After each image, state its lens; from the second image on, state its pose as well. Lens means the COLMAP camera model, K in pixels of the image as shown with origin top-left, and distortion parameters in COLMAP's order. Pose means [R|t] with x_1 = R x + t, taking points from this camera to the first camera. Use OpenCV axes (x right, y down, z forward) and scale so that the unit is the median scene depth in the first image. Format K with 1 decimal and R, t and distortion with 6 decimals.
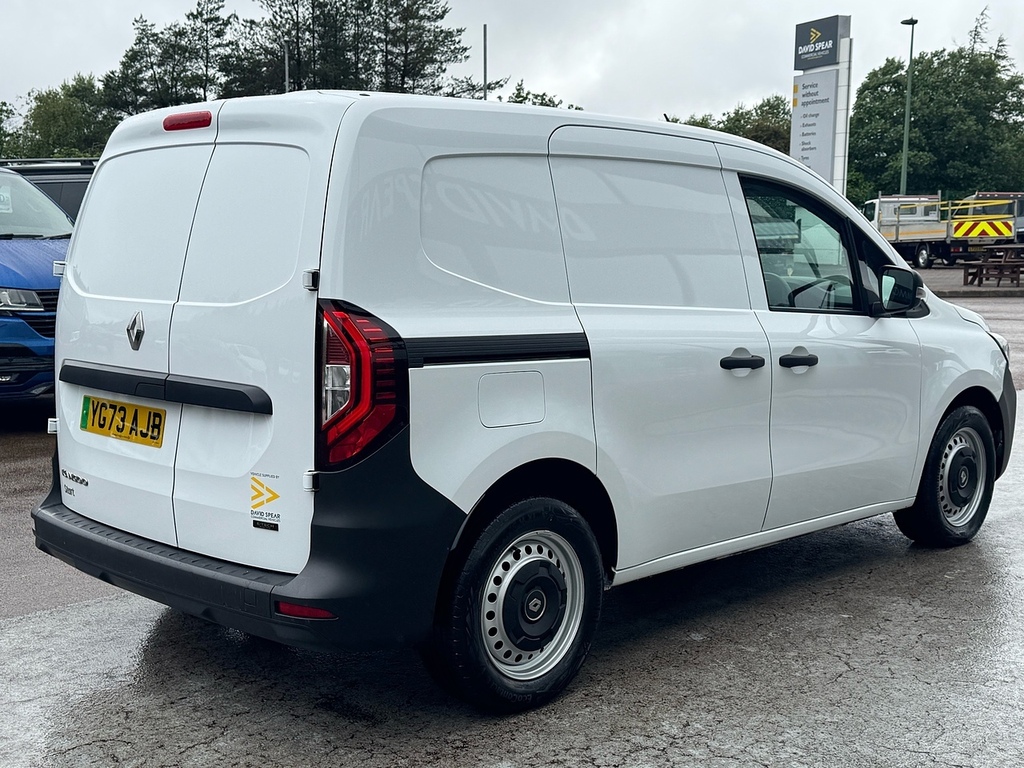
lens RADIAL K [[1267.6, 0, 511.8], [0, 1267.6, 412.3], [0, 0, 1]] dist [0.120868, -0.016694]
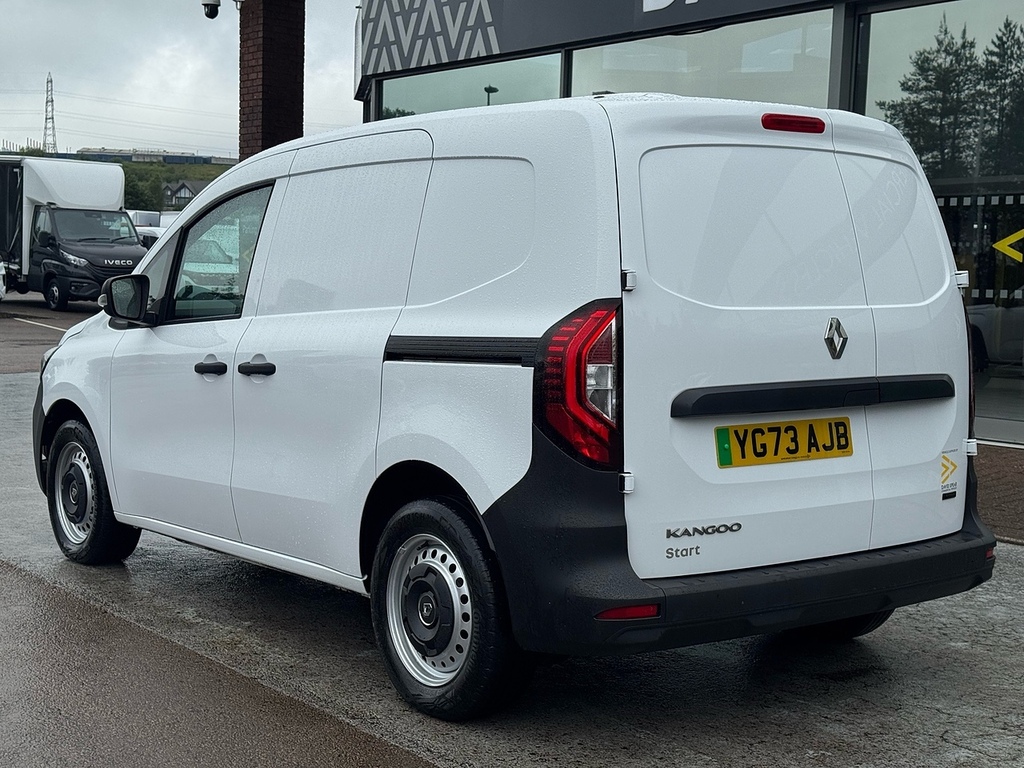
lens RADIAL K [[1610.7, 0, 512.0], [0, 1610.7, 384.0], [0, 0, 1]] dist [0.122797, -0.016807]
pose [[0.104845, -0.079480, 0.991308, -1.507047], [0.116023, 0.990972, 0.067182, -0.138351], [-0.987697, 0.107971, 0.113119, 1.093682]]
